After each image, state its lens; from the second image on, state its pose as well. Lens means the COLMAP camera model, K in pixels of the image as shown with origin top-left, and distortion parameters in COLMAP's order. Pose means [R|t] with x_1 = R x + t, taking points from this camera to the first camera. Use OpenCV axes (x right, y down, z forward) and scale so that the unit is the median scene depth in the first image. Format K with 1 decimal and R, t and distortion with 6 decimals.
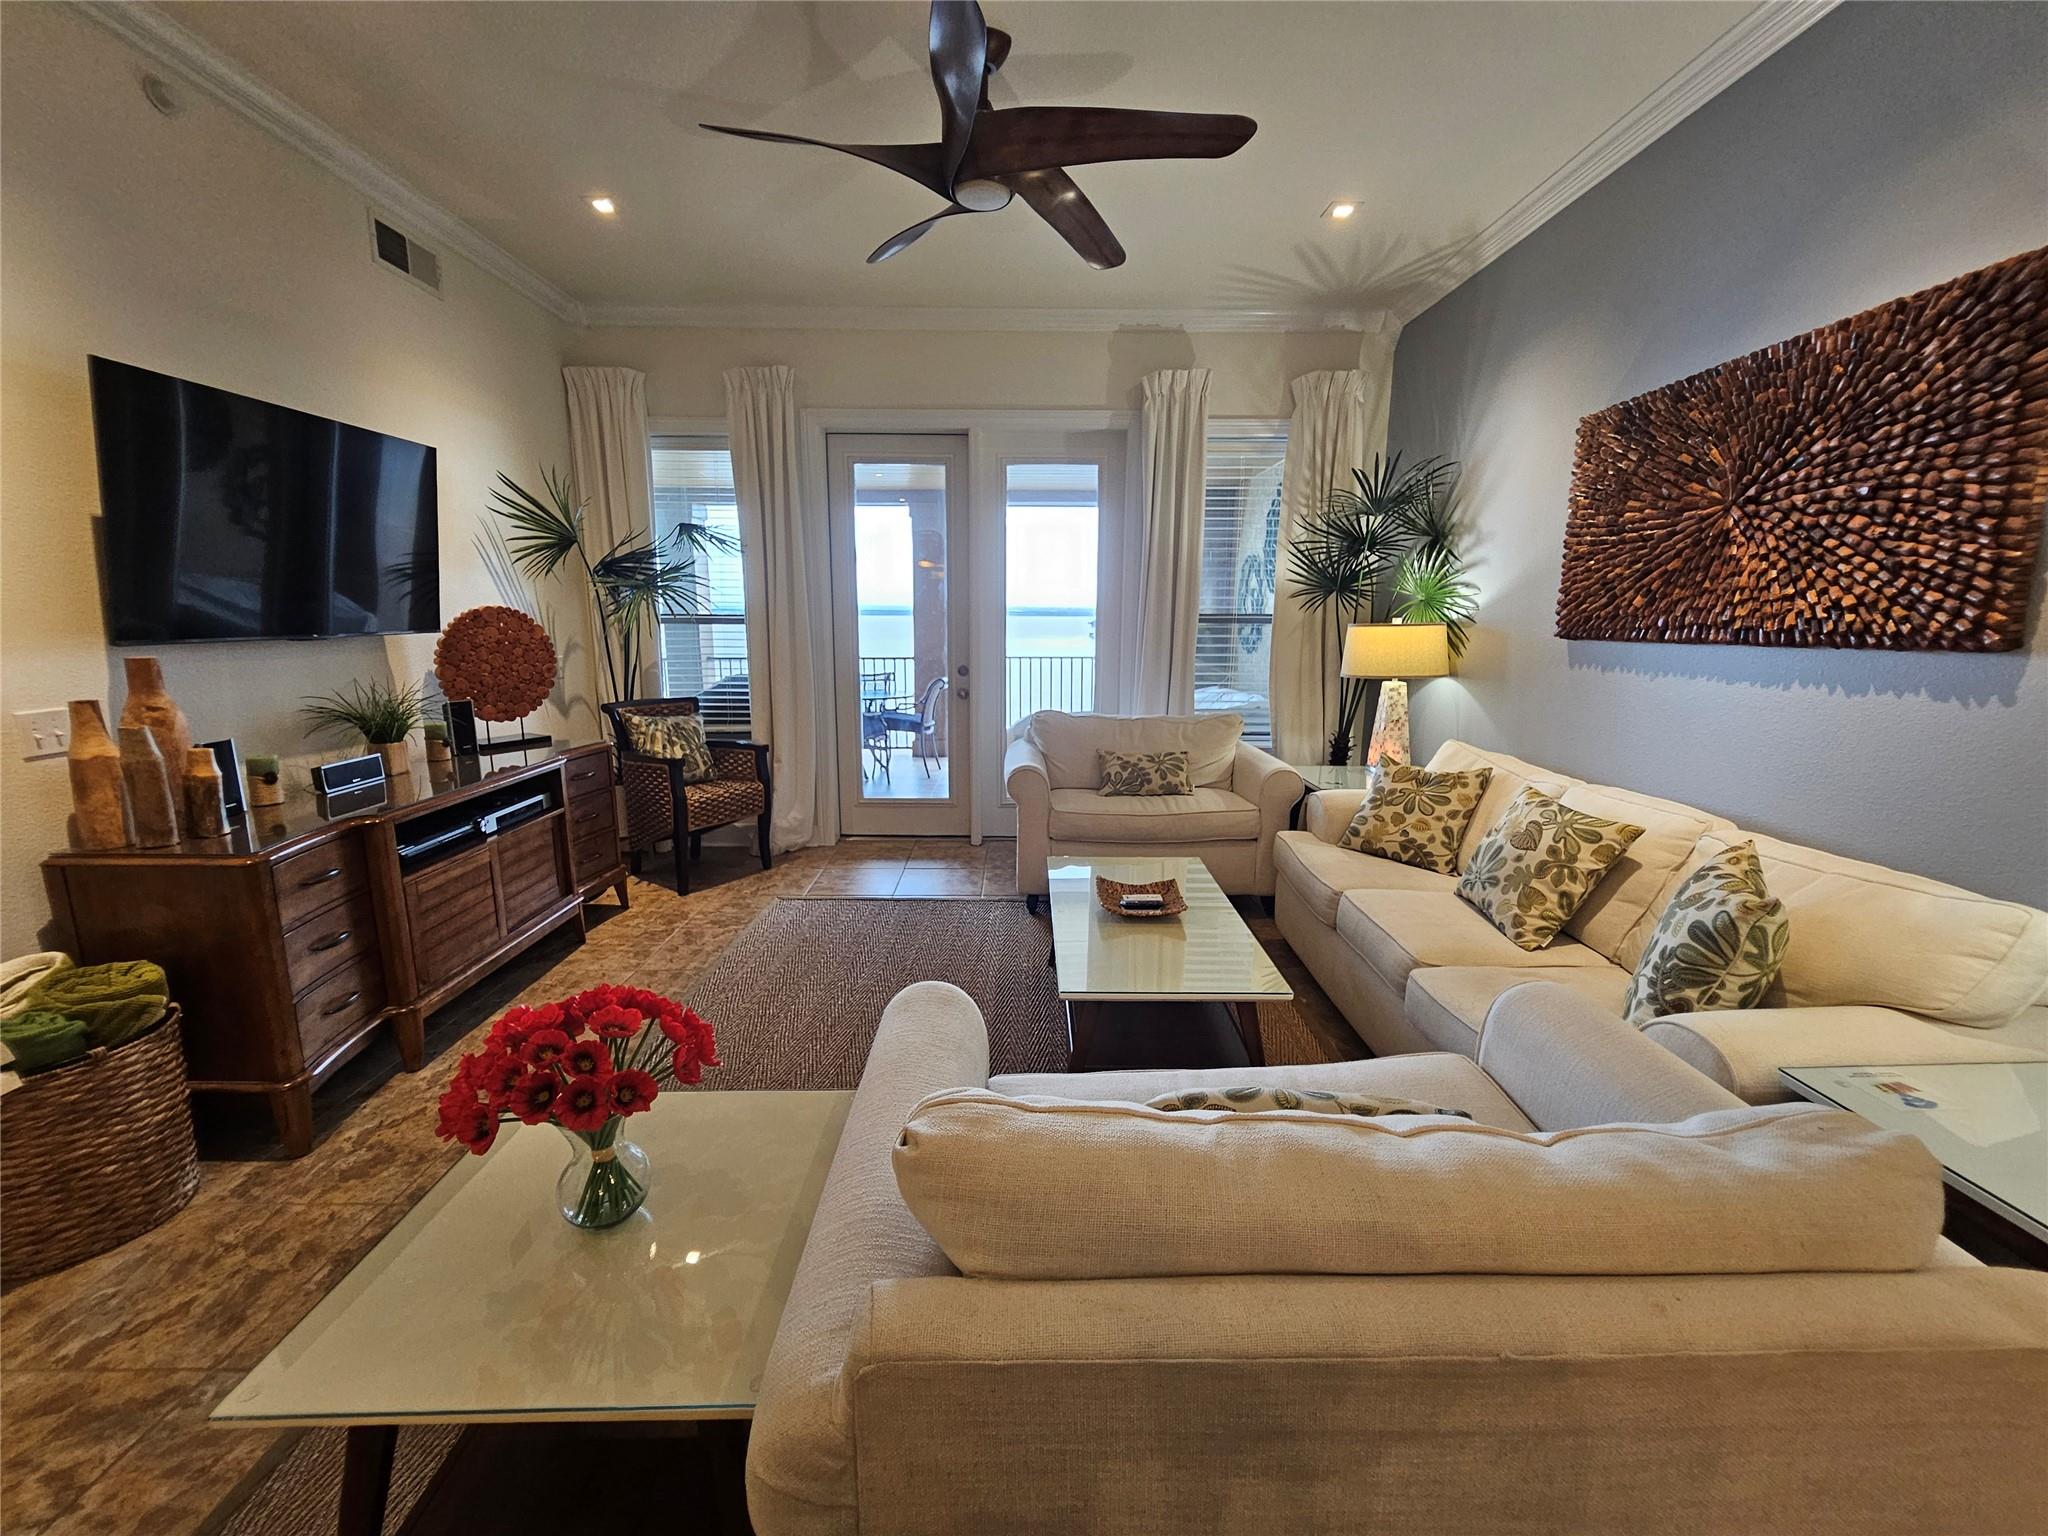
lens RADIAL K [[845.6, 0, 1021.1], [0, 845.6, 767.0], [0, 0, 1]] dist [0.002475, -0.000931]
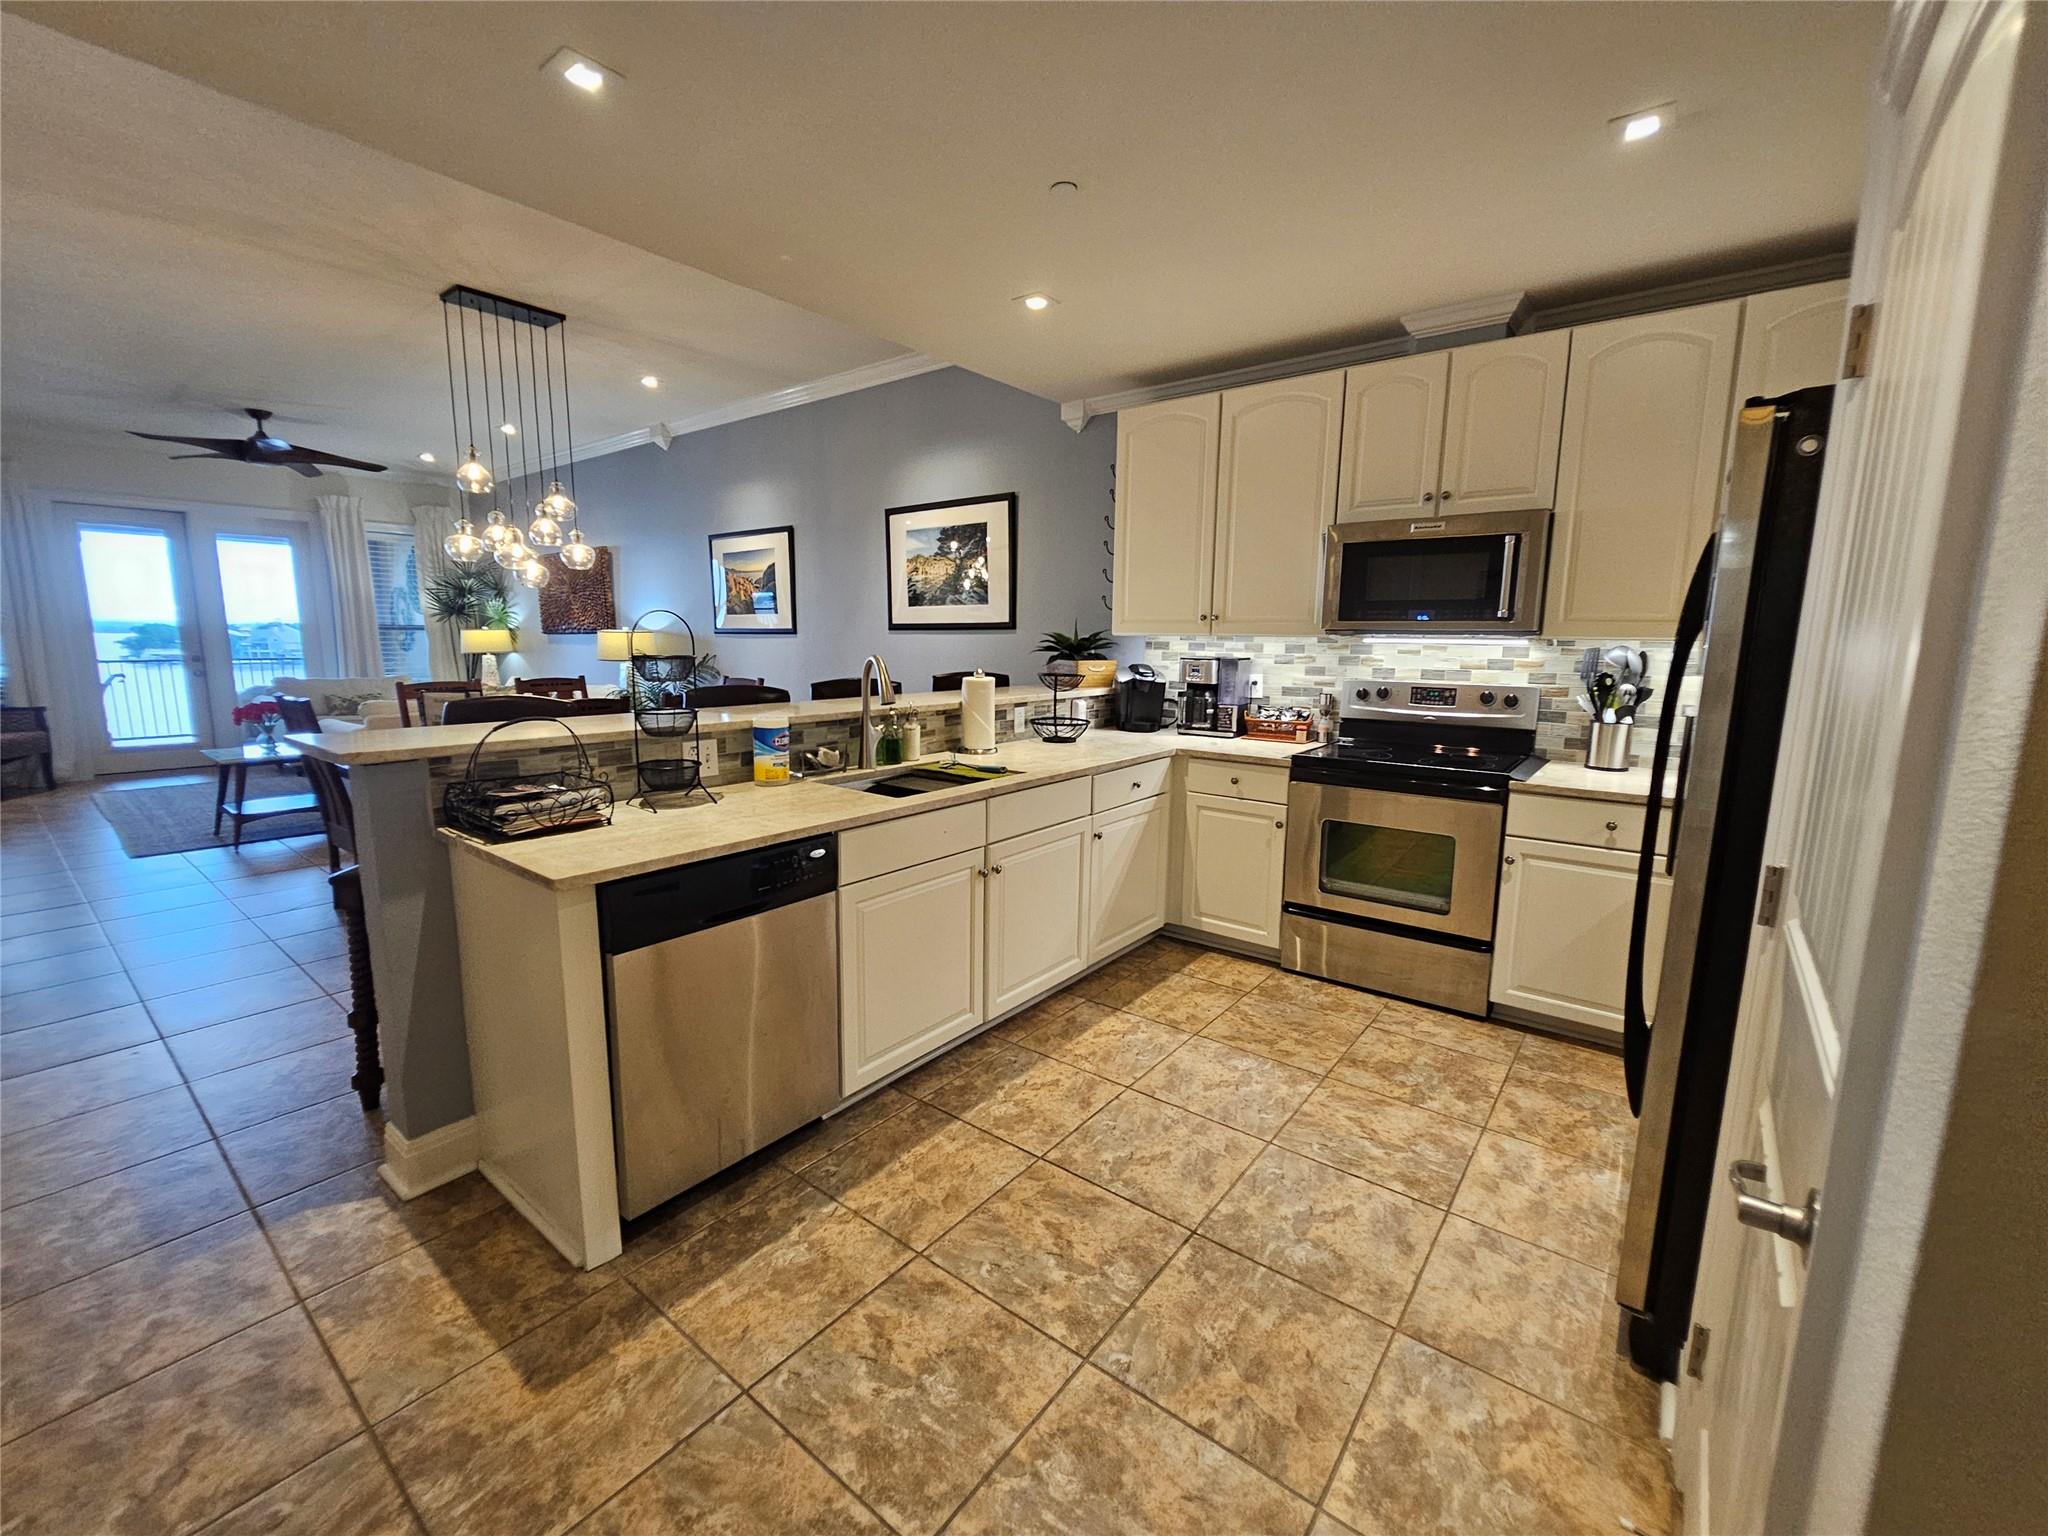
lens RADIAL K [[845.6, 0, 1018.0], [0, 845.6, 757.6], [0, 0, 1]] dist [0.002475, -0.000931]
pose [[0.627940, -0.113560, 0.769932, -0.483220], [0.136485, 0.990034, 0.034709, 0.313135], [-0.766201, 0.083288, 0.637181, -1.644583]]
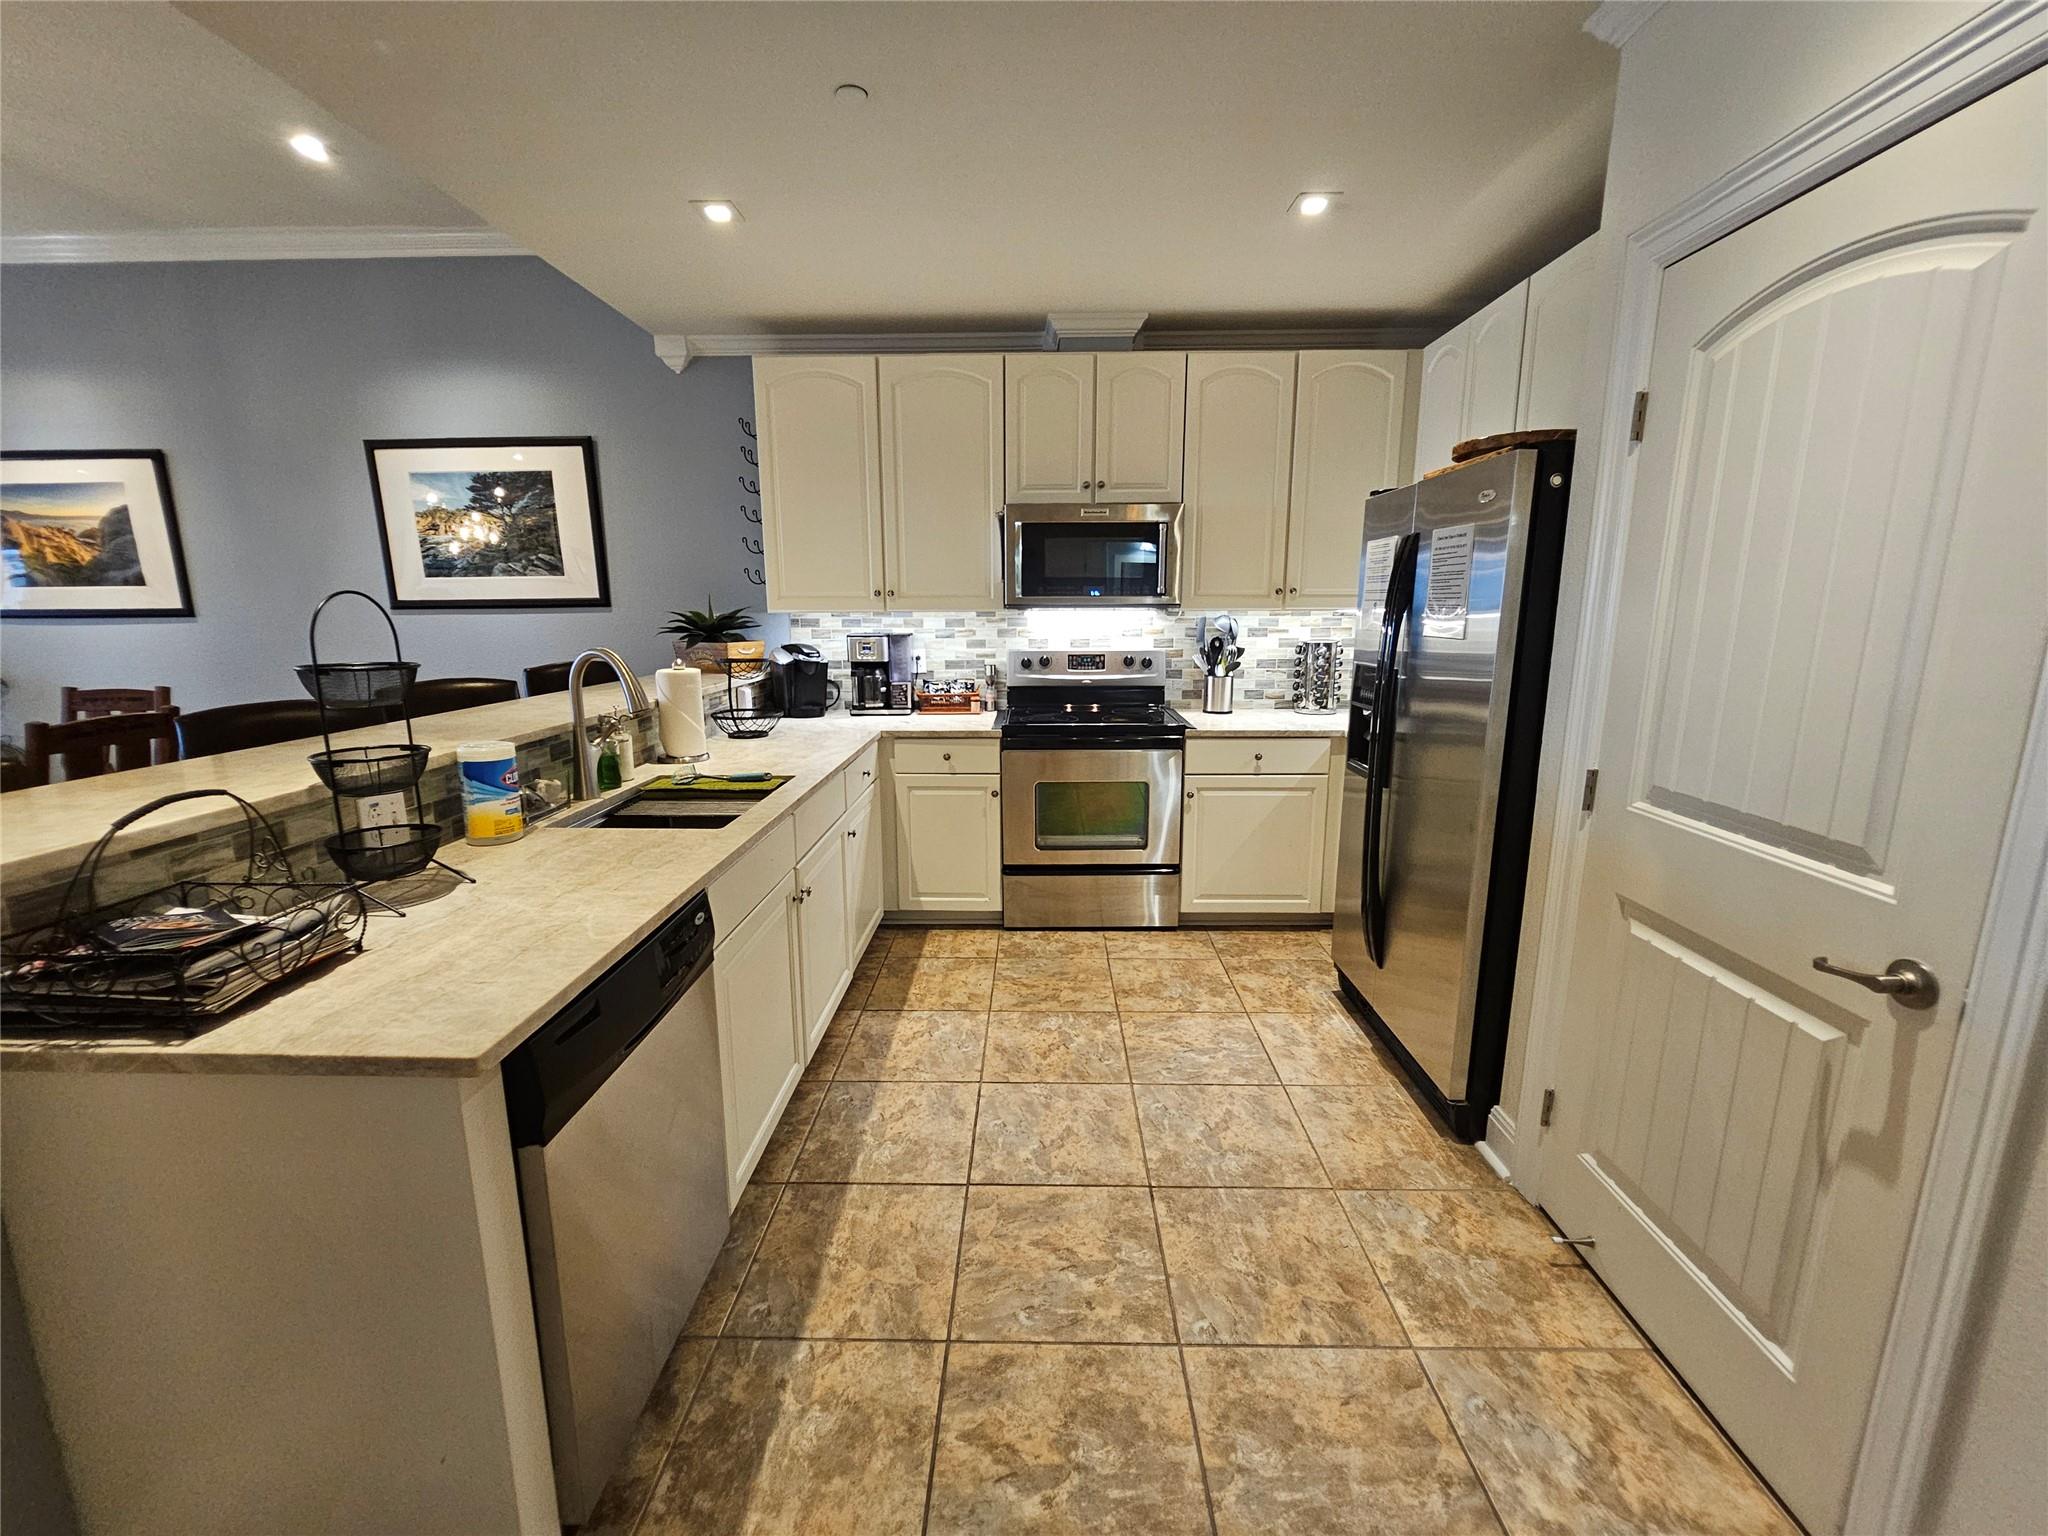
lens RADIAL K [[845.6, 0, 1023.4], [0, 845.6, 763.1], [0, 0, 1]] dist [0.002475, -0.000931]
pose [[0.033805, -0.191140, 0.980980, -0.536018], [0.185325, 0.965718, 0.181780, 0.254641], [-0.982096, 0.175655, 0.068070, -1.373907]]
